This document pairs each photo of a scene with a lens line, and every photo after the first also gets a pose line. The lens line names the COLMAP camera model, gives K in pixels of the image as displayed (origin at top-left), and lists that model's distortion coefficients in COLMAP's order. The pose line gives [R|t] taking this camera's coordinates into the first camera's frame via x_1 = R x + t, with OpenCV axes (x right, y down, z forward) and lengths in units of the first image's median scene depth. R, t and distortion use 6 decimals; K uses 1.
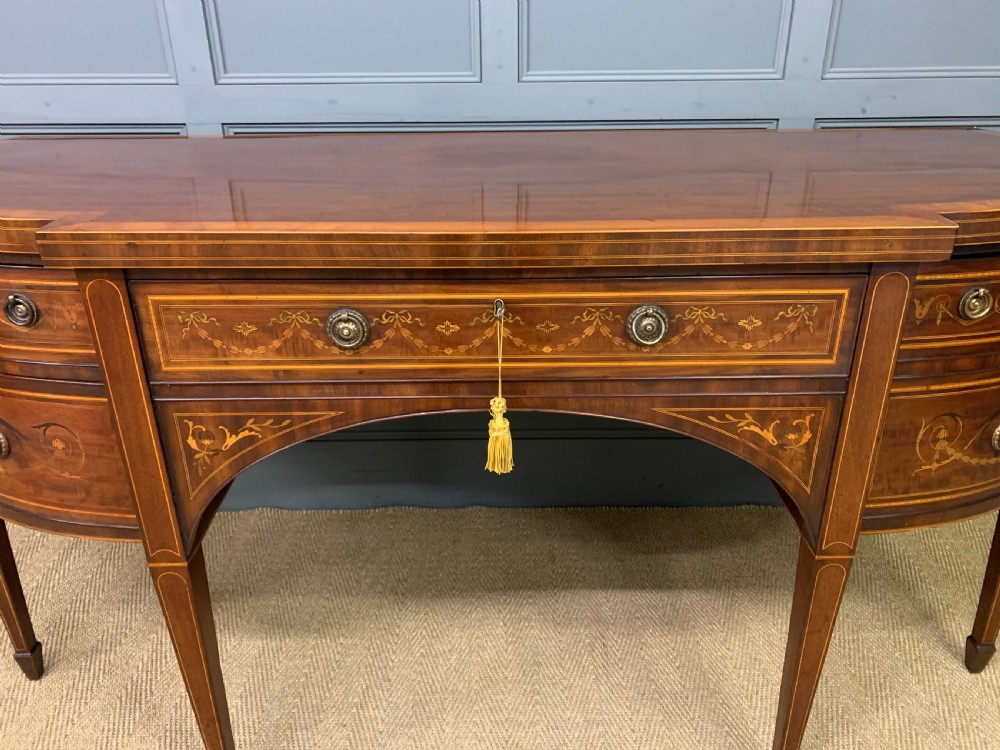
lens RADIAL K [[771.5, 0, 504.1], [0, 771.5, 371.0], [0, 0, 1]] dist [-0.002564, 0.004844]
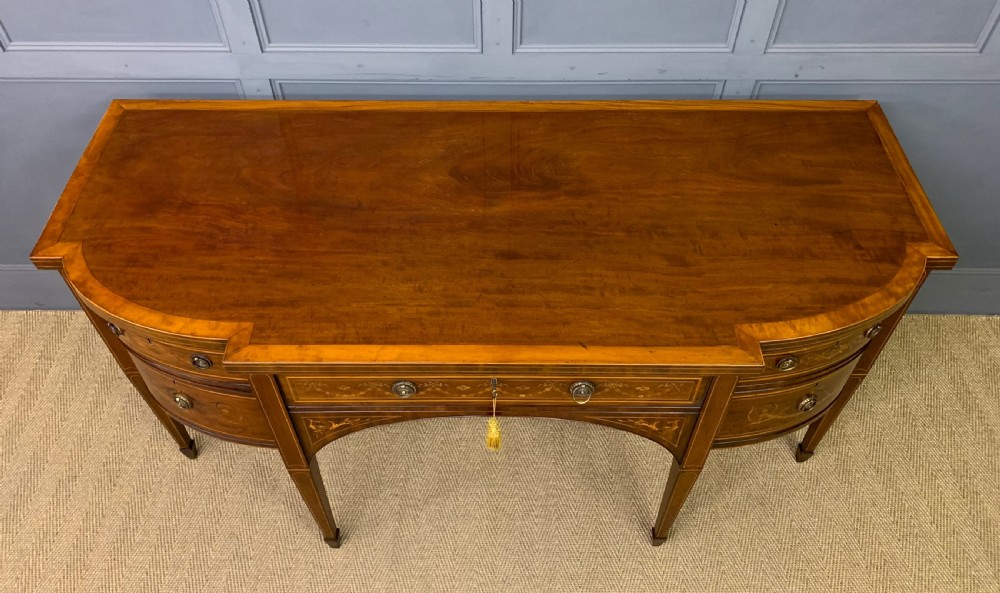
lens RADIAL K [[785.0, 0, 498.2], [0, 785.0, 265.3], [0, 0, 1]] dist [0.008408, -0.007892]
pose [[0.999923, 0.012428, 0.000385, -0.001249], [-0.011460, 0.909148, 0.416315, -0.962376], [0.004824, -0.416287, 0.909221, -0.423706]]
